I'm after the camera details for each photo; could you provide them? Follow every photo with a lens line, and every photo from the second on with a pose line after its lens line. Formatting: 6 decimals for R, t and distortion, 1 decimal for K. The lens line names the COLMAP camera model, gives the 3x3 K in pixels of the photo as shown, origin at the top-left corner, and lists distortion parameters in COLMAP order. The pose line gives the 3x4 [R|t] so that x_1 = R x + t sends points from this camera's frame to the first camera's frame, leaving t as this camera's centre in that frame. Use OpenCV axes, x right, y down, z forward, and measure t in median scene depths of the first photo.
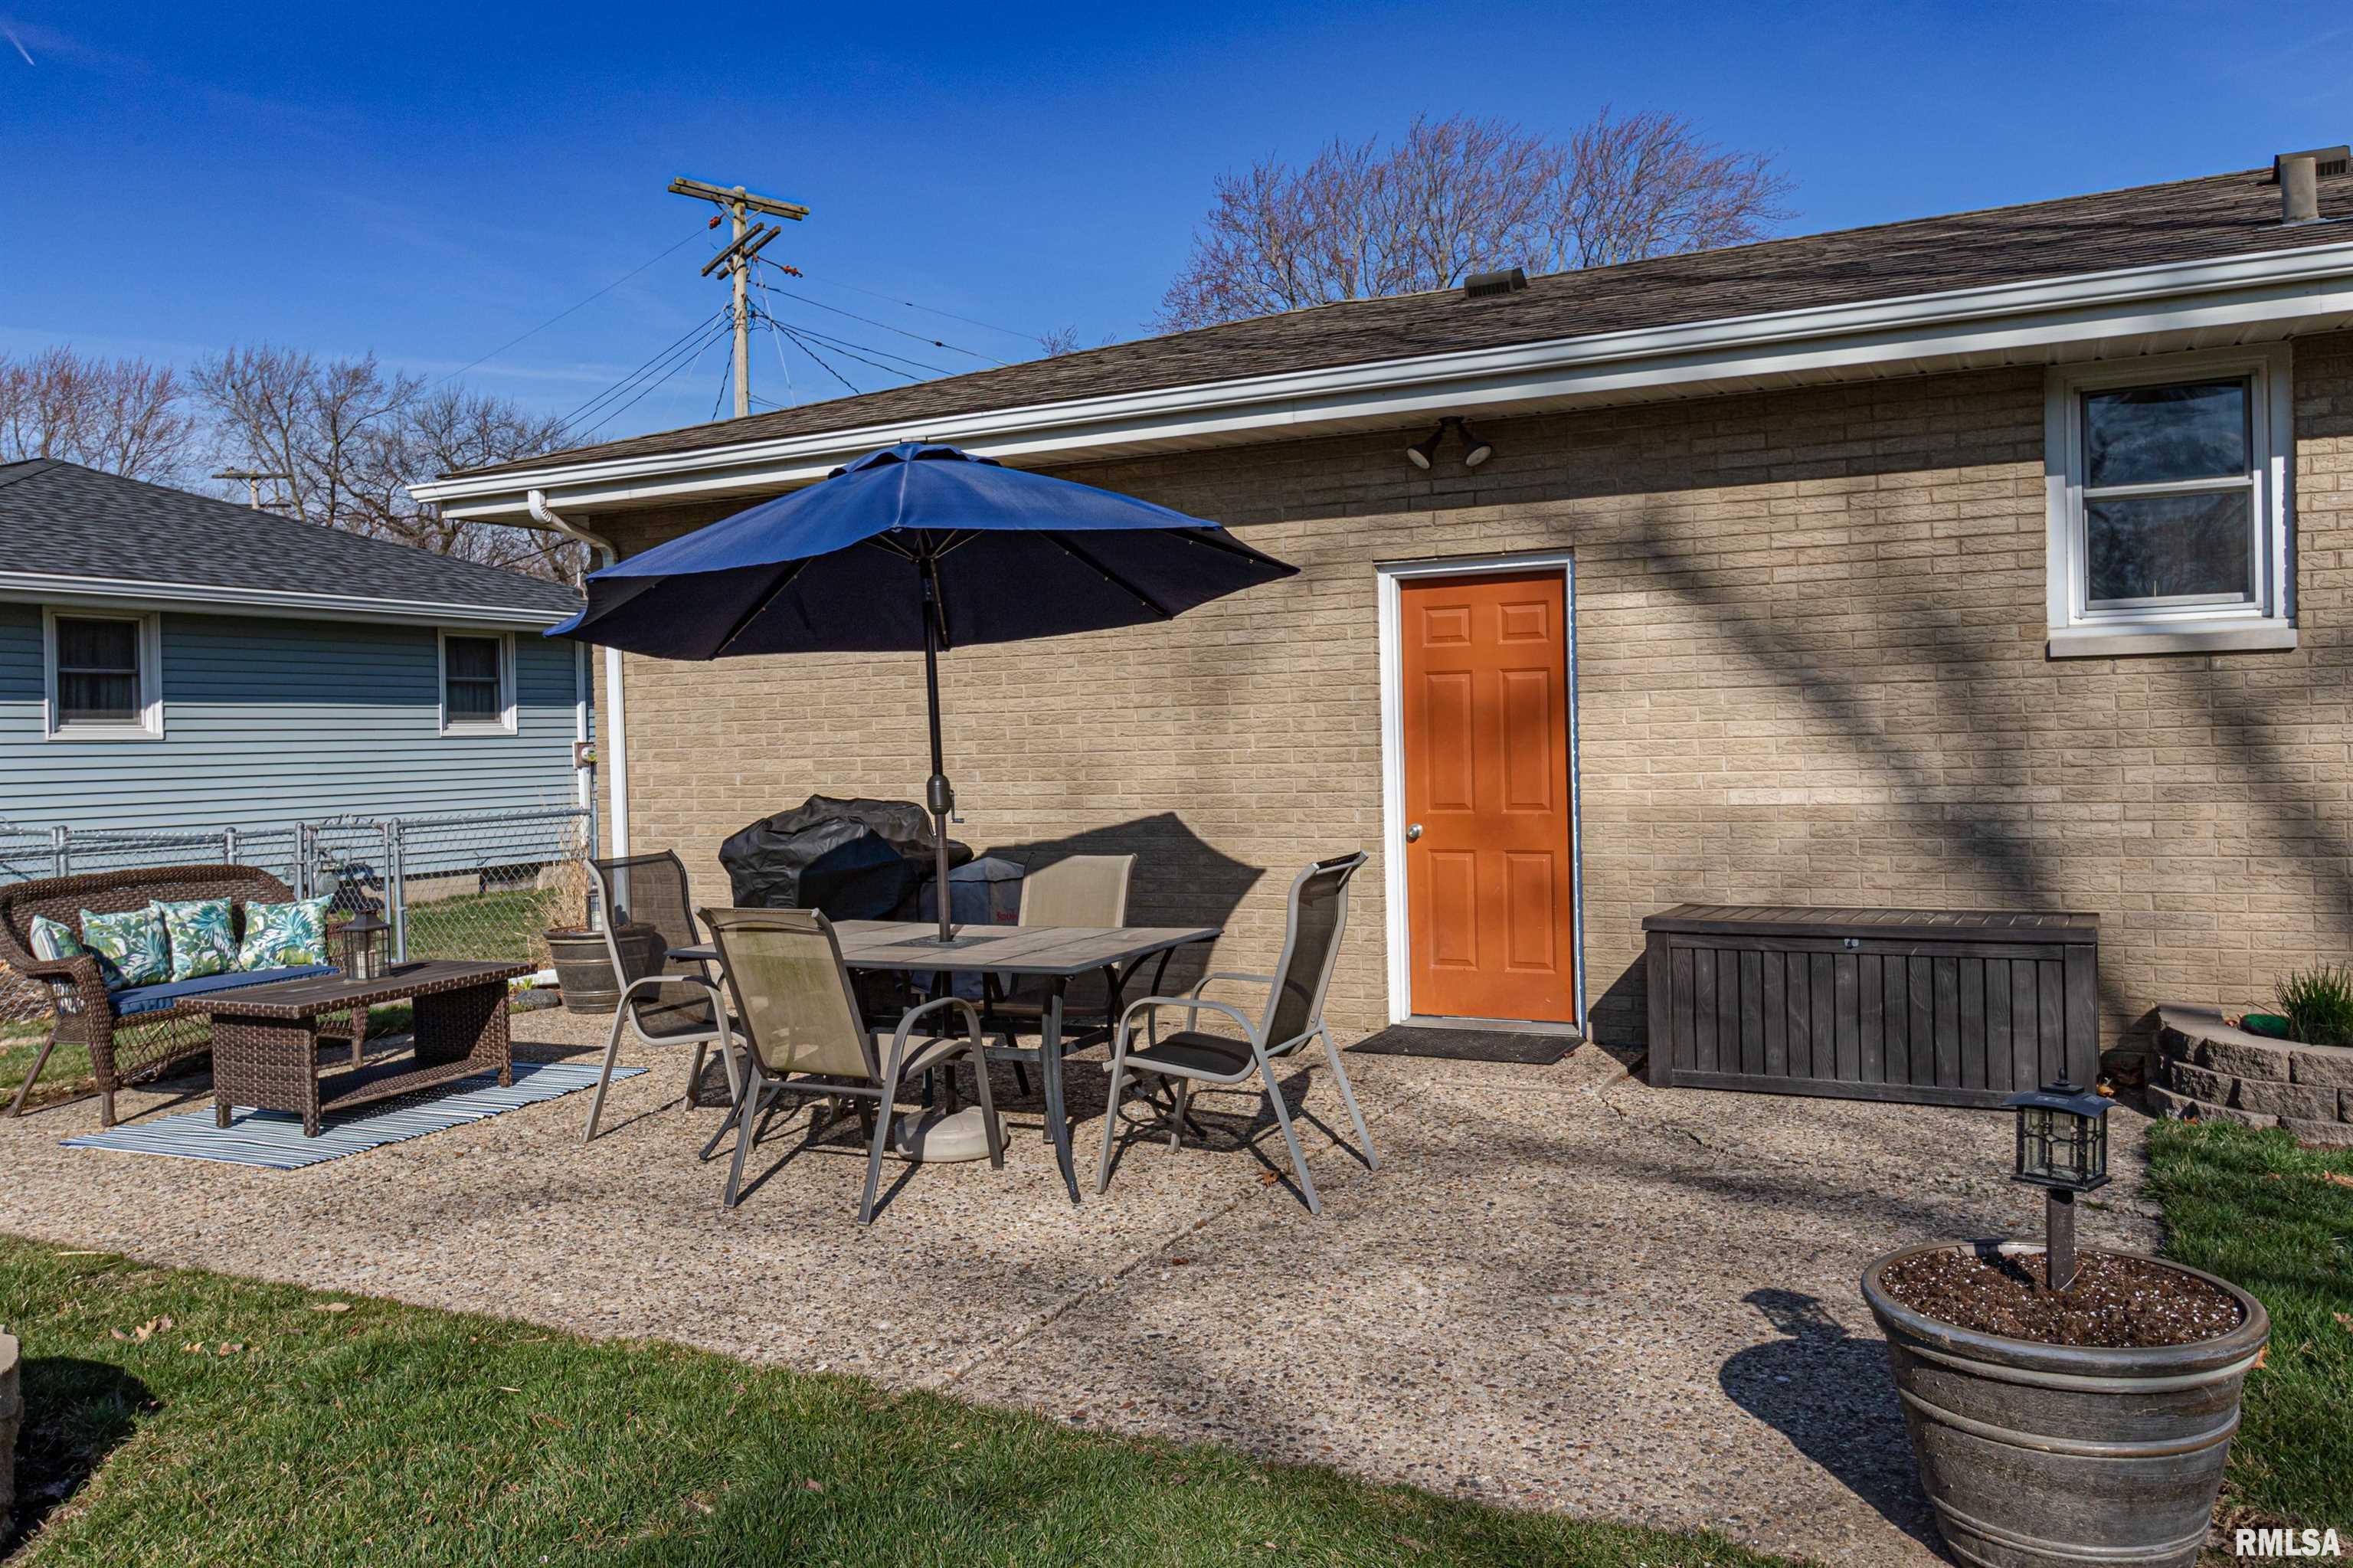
lens RADIAL K [[1747.8, 0, 1176.5], [0, 1747.8, 784.0], [0, 0, 1]] dist [-0.000167, -0.000641]
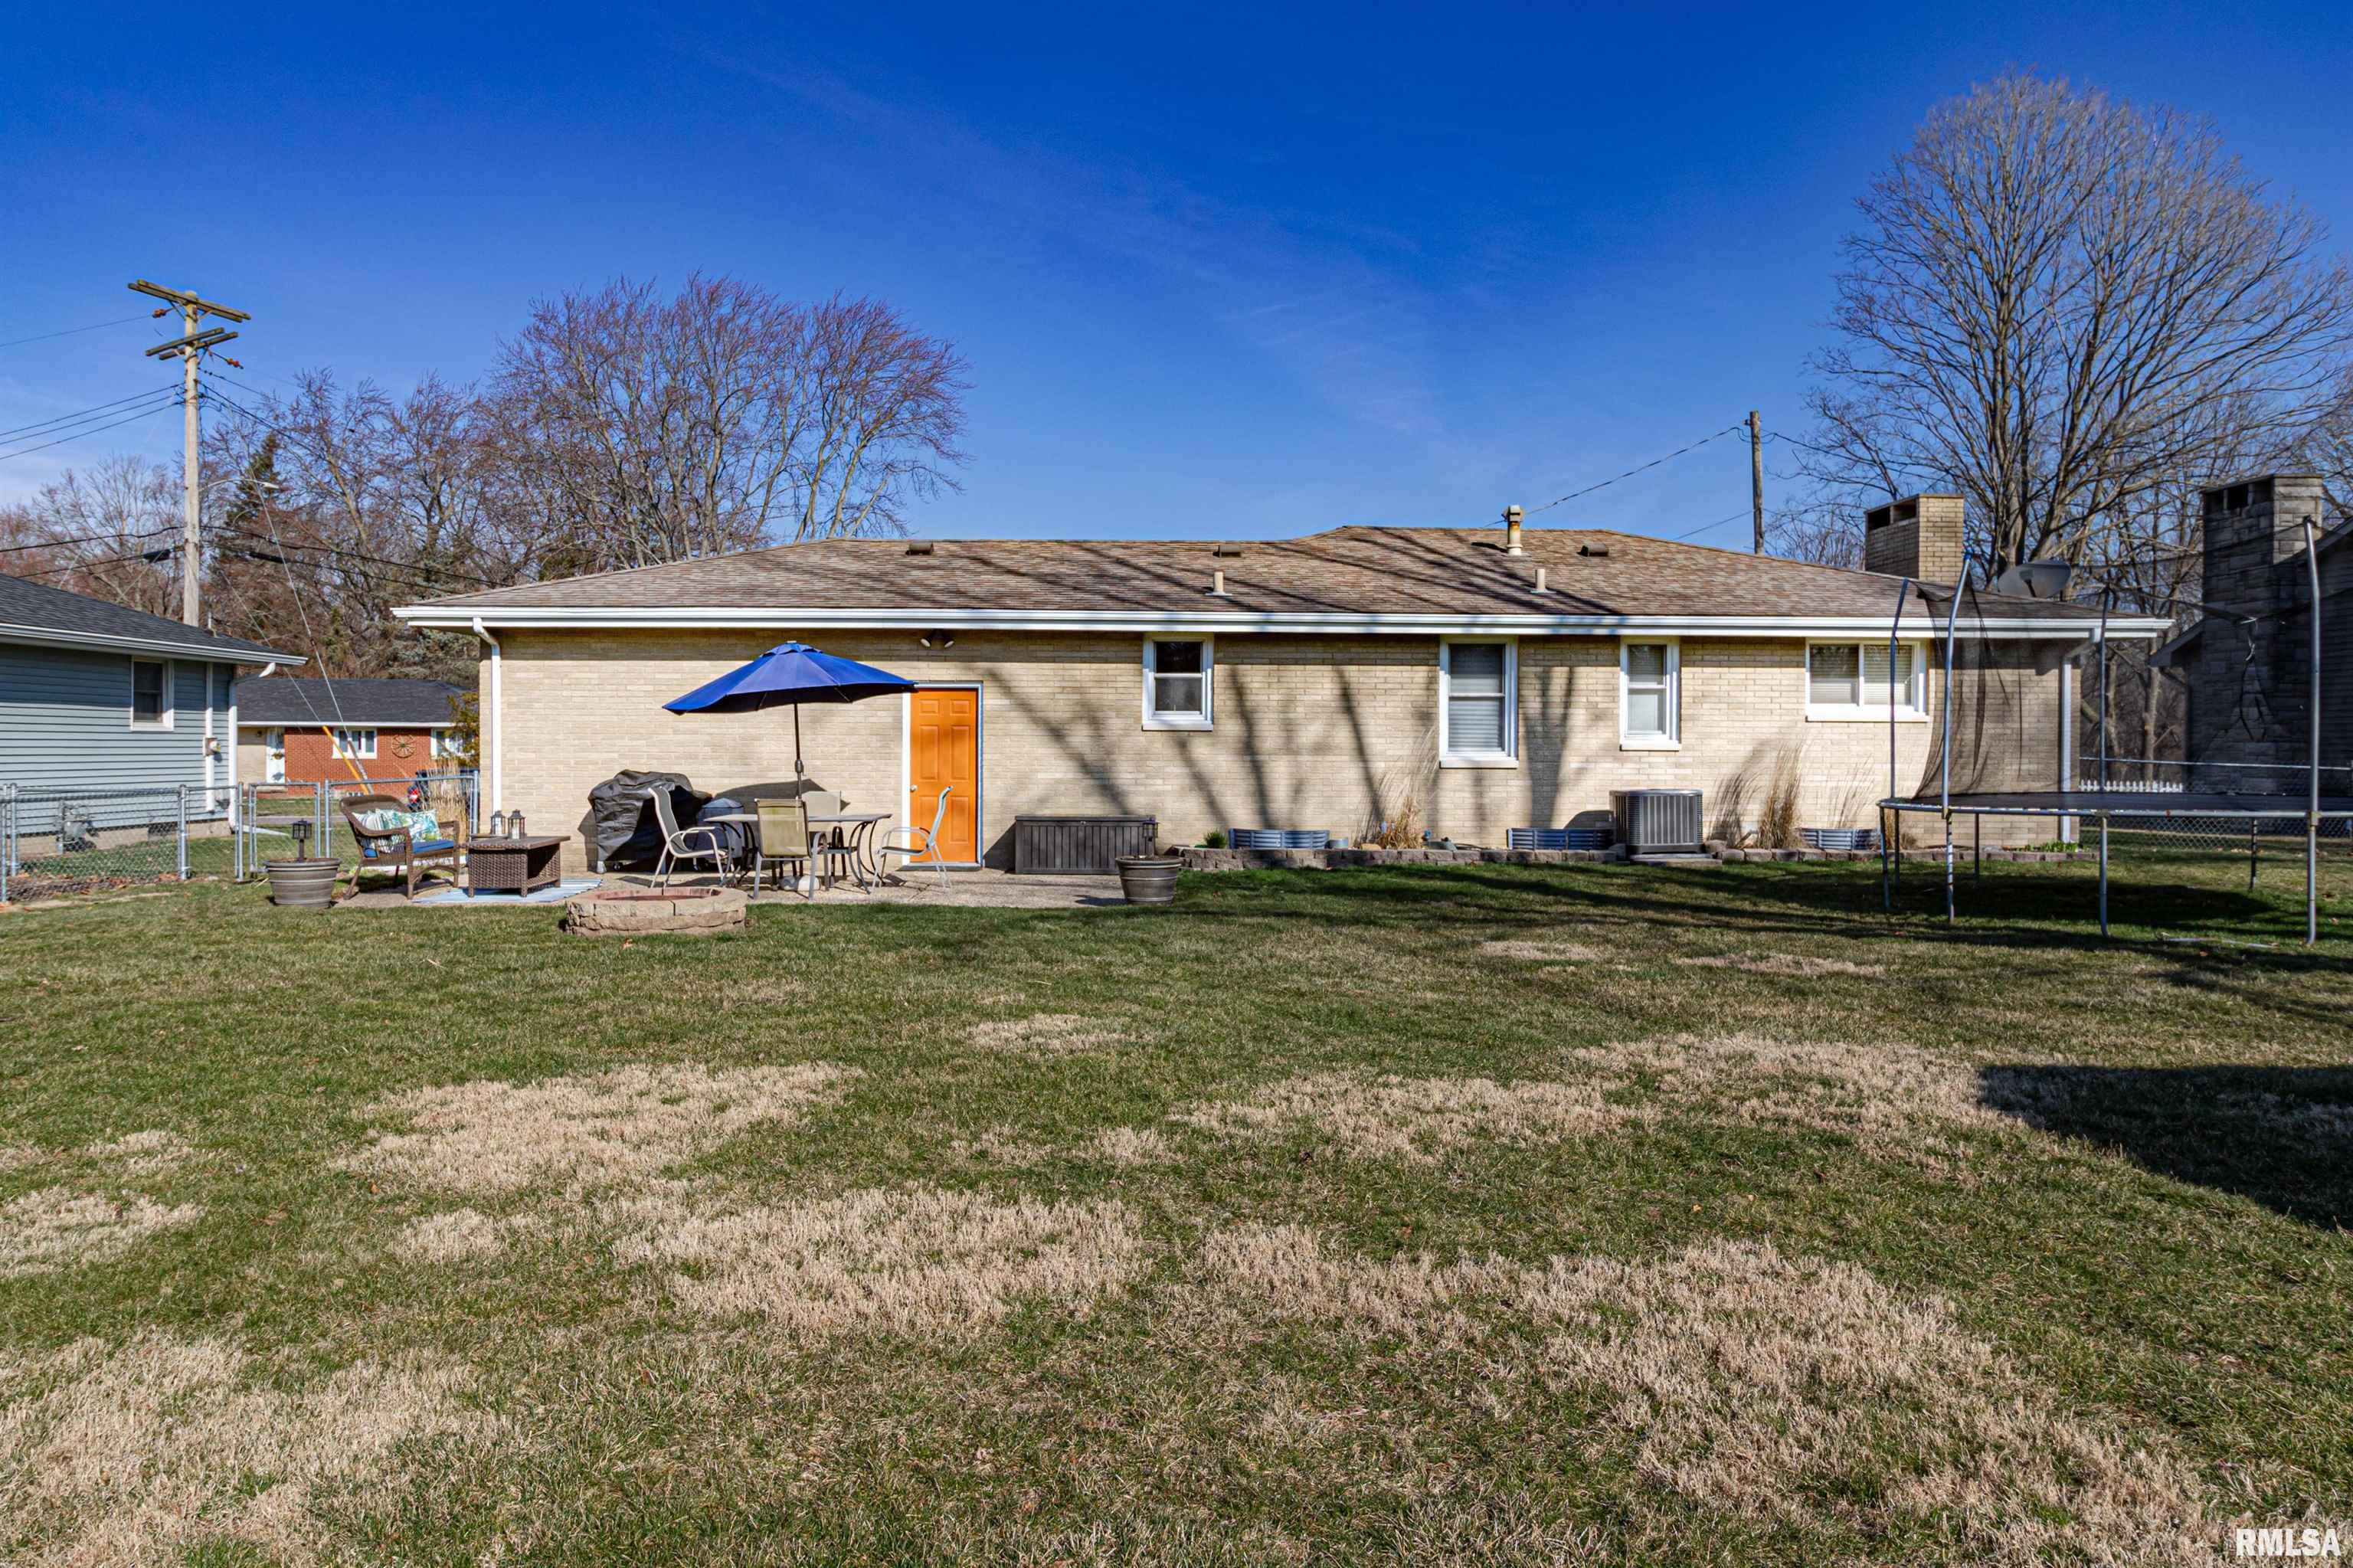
lens RADIAL K [[1553.8, 0, 1180.1], [0, 1553.8, 752.5], [0, 0, 1]] dist [0.002717, 0.001806]
pose [[0.876282, 0.025936, 0.481100, -0.270128], [-0.012583, 0.999441, -0.030962, 0.018344], [-0.481634, 0.021078, 0.876119, -0.510008]]
